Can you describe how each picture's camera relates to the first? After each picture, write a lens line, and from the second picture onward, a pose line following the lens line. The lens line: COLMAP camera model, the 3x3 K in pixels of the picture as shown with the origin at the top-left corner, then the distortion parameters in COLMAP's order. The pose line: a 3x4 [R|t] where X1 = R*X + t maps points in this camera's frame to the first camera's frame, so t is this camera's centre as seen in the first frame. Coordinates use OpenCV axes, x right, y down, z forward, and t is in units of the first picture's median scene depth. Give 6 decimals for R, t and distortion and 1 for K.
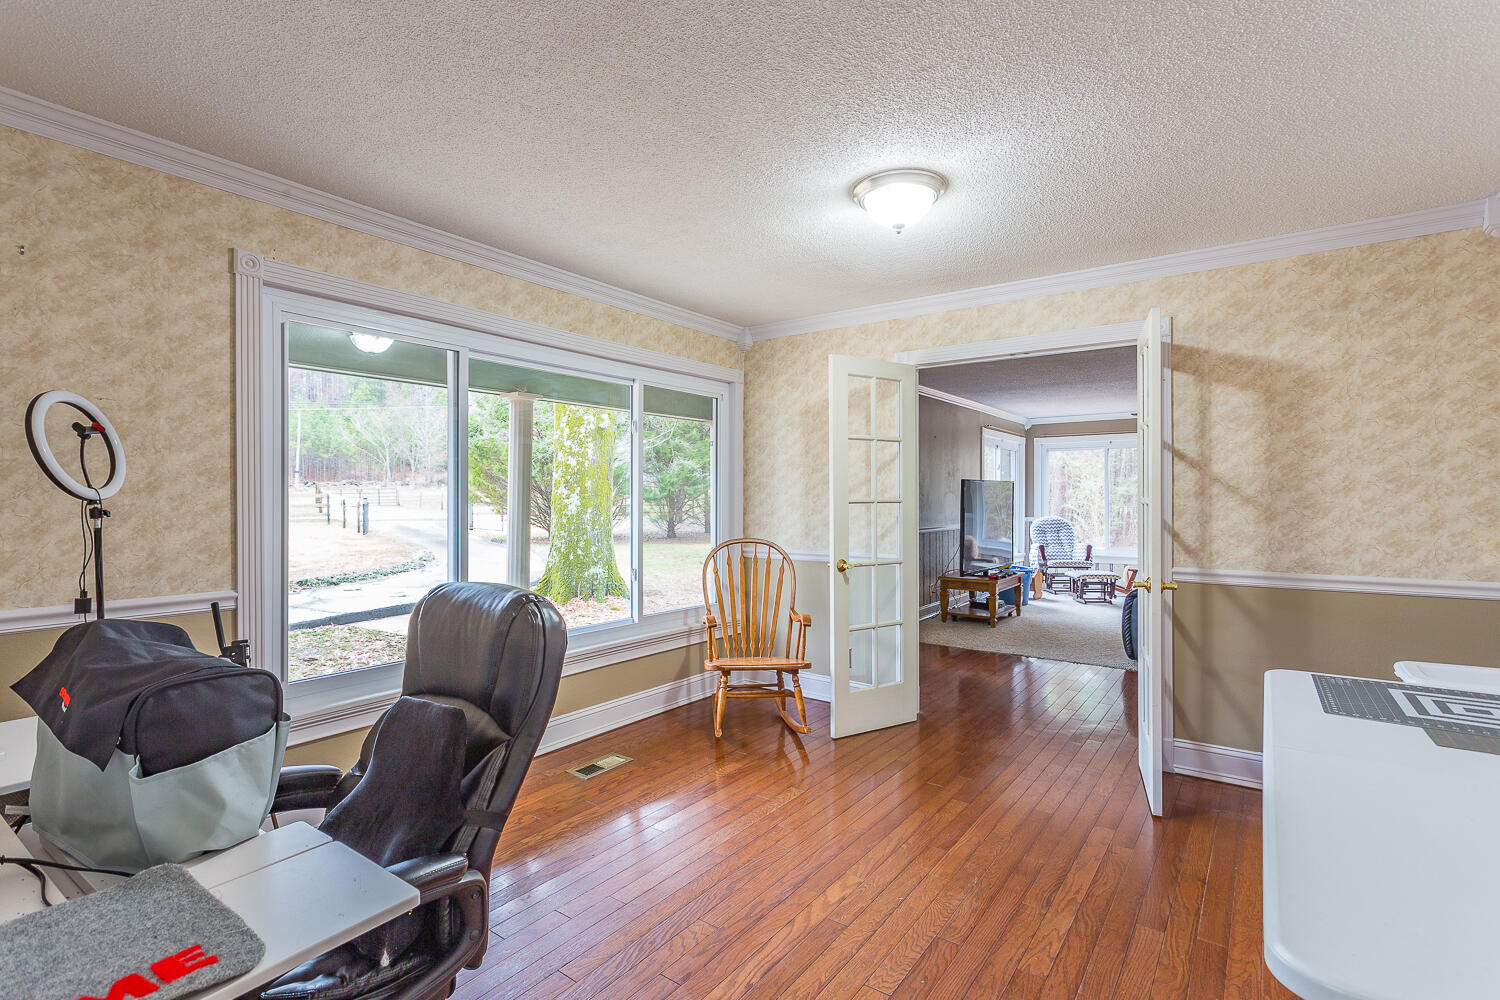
lens RADIAL K [[712.2, 0, 736.8], [0, 712.2, 499.3], [0, 0, 1]] dist [0.002921, 0.003383]
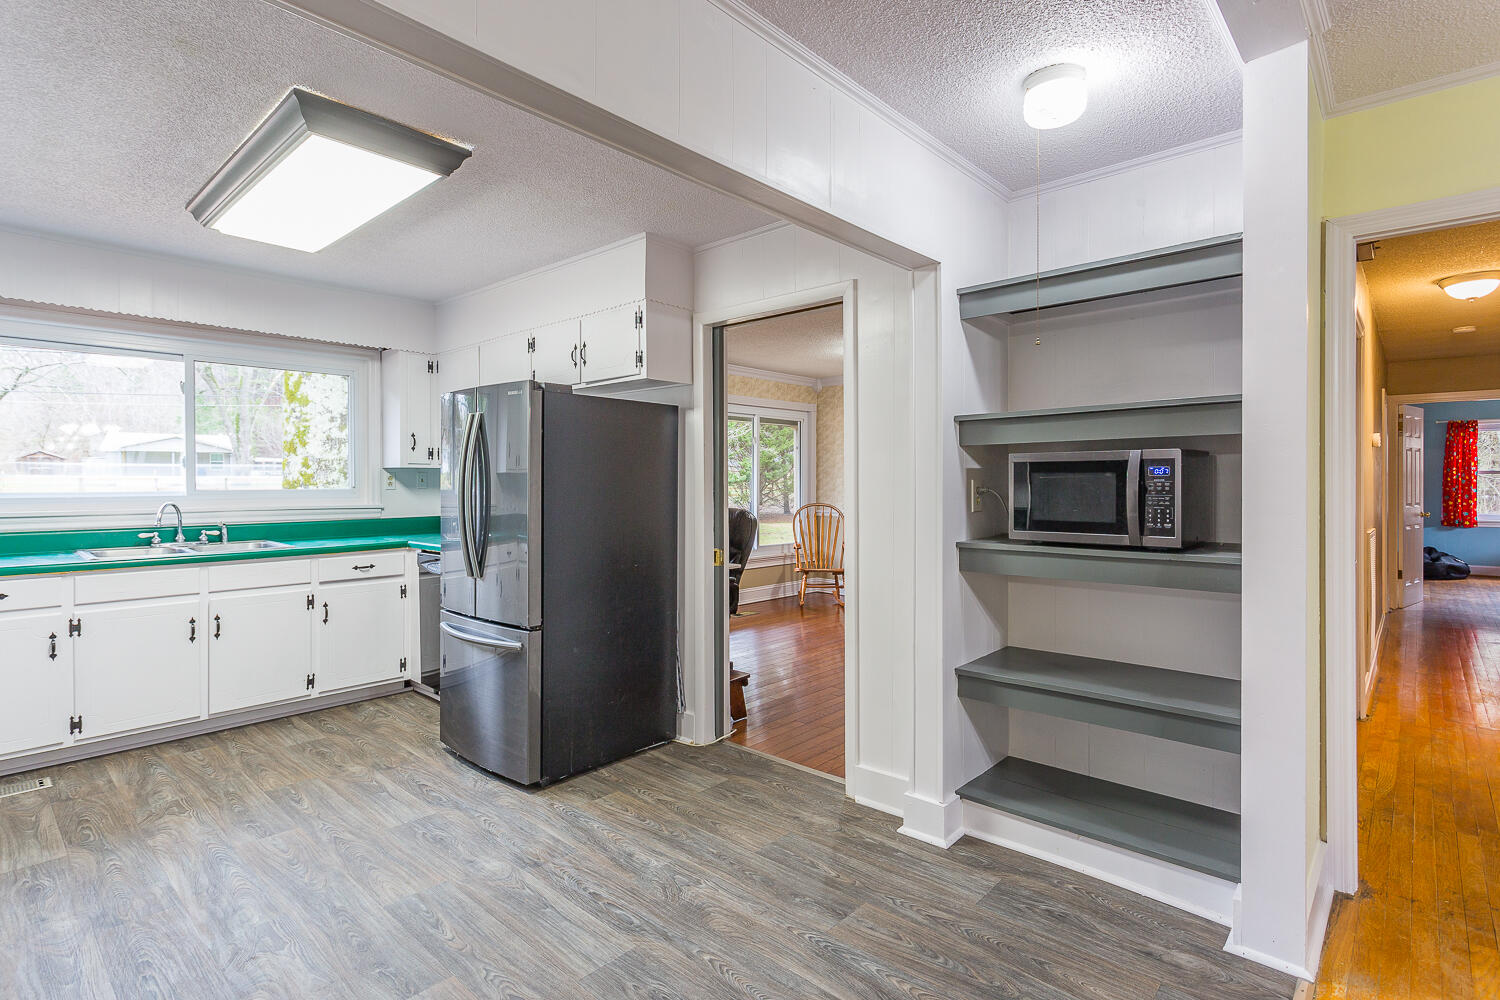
lens RADIAL K [[712.2, 0, 721.0], [0, 712.2, 483.9], [0, 0, 1]] dist [0.002921, 0.003383]
pose [[0.991483, 0.000471, -0.130232, 0.005513], [-0.000313, 0.999999, 0.001232, 0.004703], [0.130232, -0.001181, 0.991483, -0.742750]]
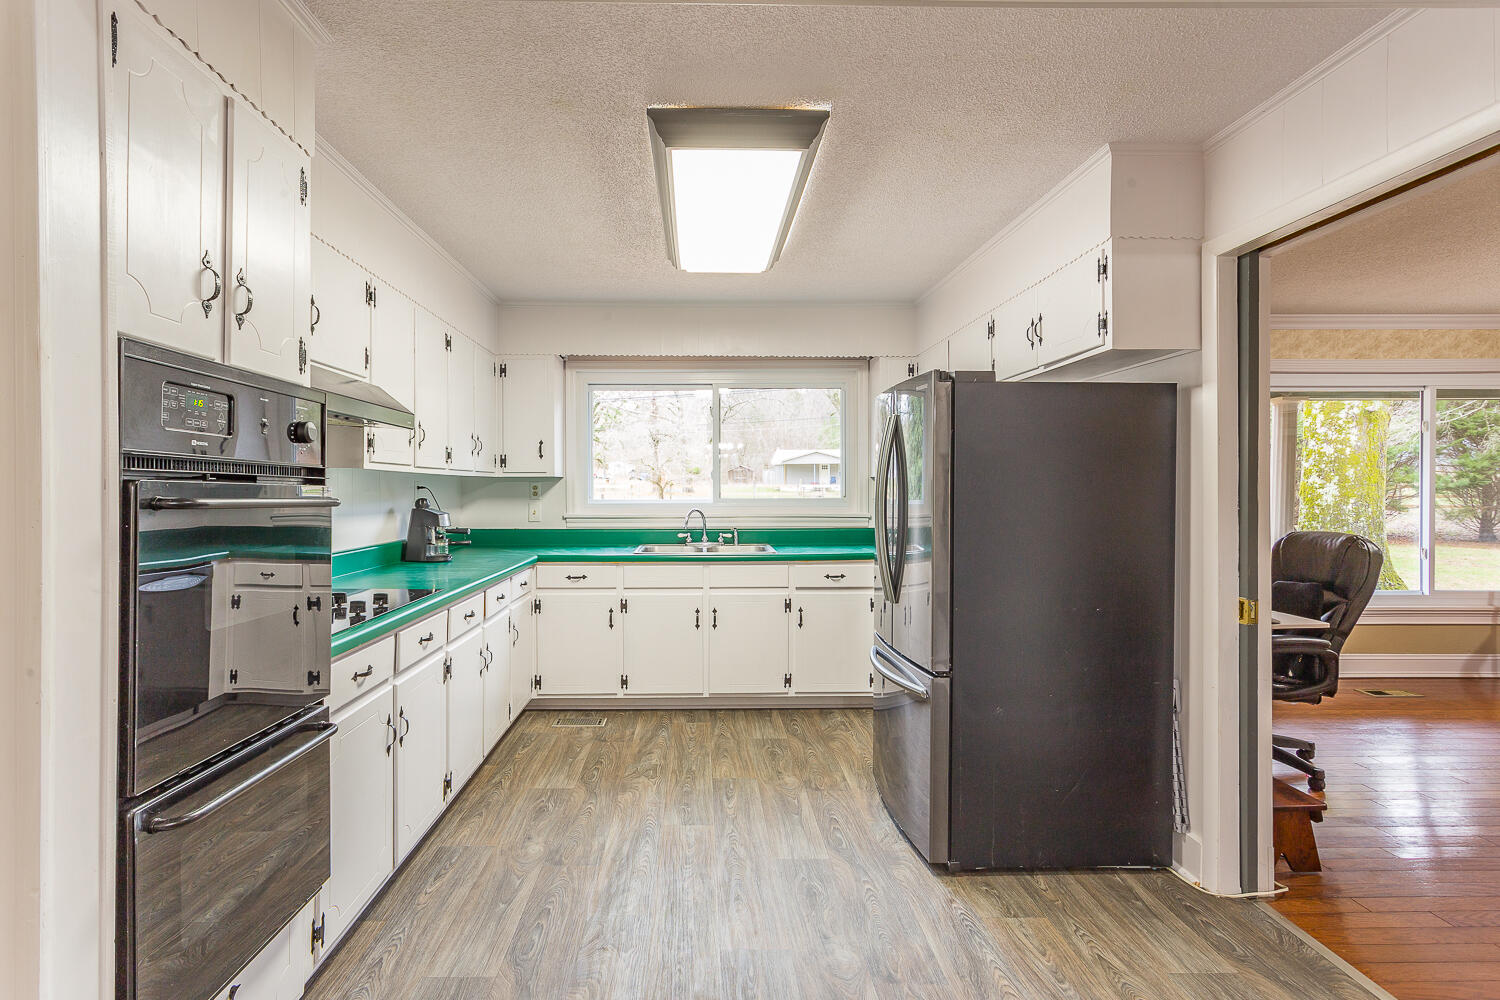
lens RADIAL K [[712.2, 0, 725.3], [0, 712.2, 491.8], [0, 0, 1]] dist [0.002921, 0.003383]
pose [[0.614000, 0.003953, -0.789296, 0.072420], [-0.000565, 0.999989, 0.004569, -0.000856], [0.789306, -0.002360, 0.613996, -0.570861]]
